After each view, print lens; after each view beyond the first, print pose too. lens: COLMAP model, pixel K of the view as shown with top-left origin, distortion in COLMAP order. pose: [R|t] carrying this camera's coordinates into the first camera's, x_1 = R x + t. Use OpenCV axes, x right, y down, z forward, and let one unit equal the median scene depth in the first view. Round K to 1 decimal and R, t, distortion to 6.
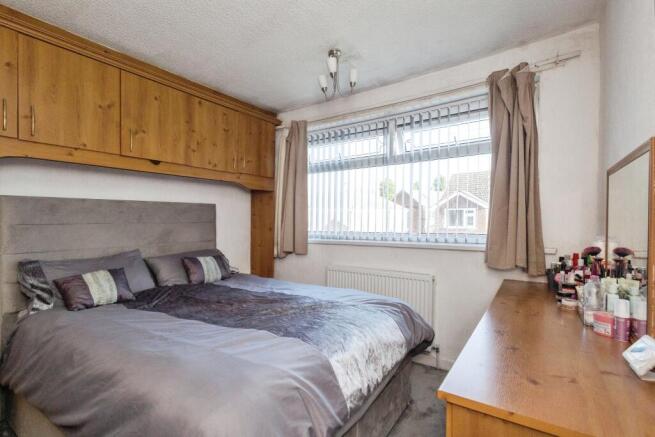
lens RADIAL K [[306.2, 0, 327.1], [0, 306.2, 216.0], [0, 0, 1]] dist [0.001174, -0.000015]
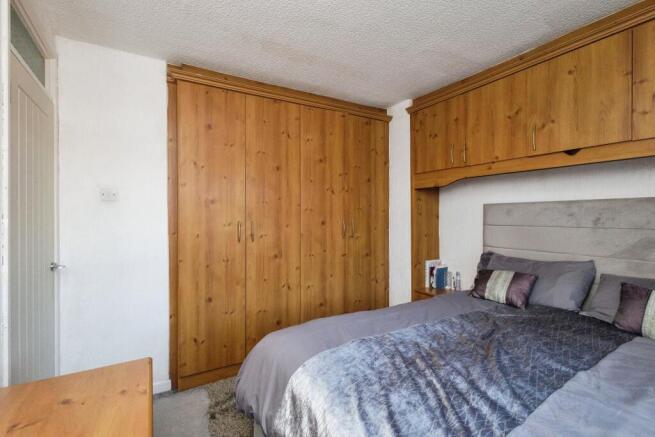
lens RADIAL K [[306.2, 0, 327.1], [0, 306.2, 216.0], [0, 0, 1]] dist [0.001174, -0.000015]
pose [[-0.413433, -0.007971, -0.910500, 0.457539], [0.002973, 0.999945, -0.010104, -0.002515], [0.910530, -0.006884, -0.413387, 0.798630]]
